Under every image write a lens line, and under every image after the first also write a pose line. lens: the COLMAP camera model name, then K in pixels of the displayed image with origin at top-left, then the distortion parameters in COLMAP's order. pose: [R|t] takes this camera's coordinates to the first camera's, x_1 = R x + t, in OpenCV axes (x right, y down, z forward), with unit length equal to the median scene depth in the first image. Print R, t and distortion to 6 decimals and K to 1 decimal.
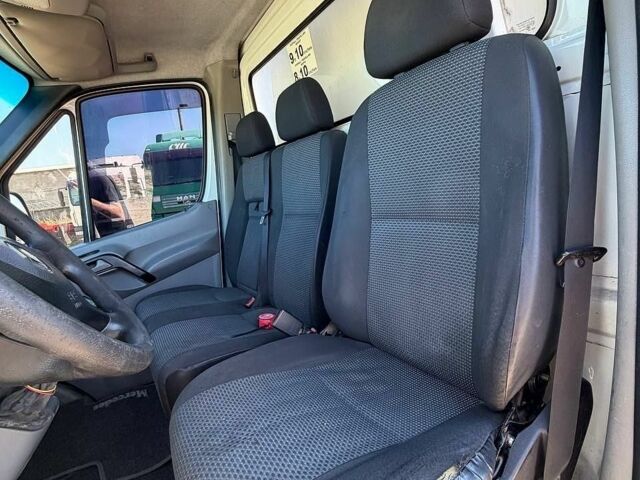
lens RADIAL K [[341.8, 0, 319.0], [0, 341.8, 235.5], [0, 0, 1]] dist [0.001501, 0.000741]
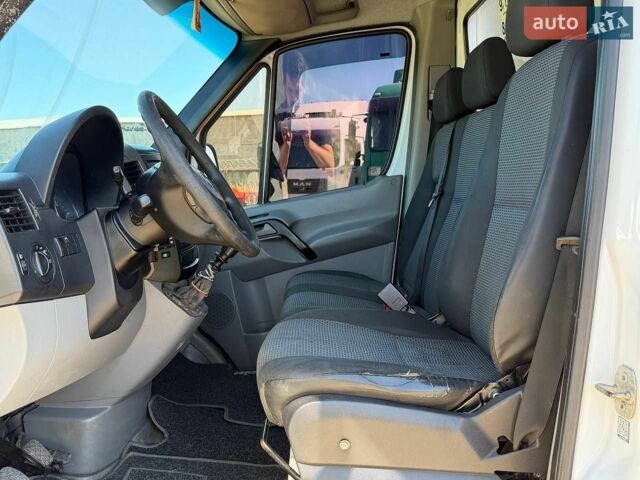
lens RADIAL K [[678.3, 0, 320.0], [0, 678.3, 240.0], [0, 0, 1]] dist [0.125522, -0.014588]
pose [[0.839479, 0.155200, -0.520757, 0.425607], [-0.171049, 0.985101, 0.017850, 0.054241], [0.515768, 0.074090, 0.853518, -0.473601]]
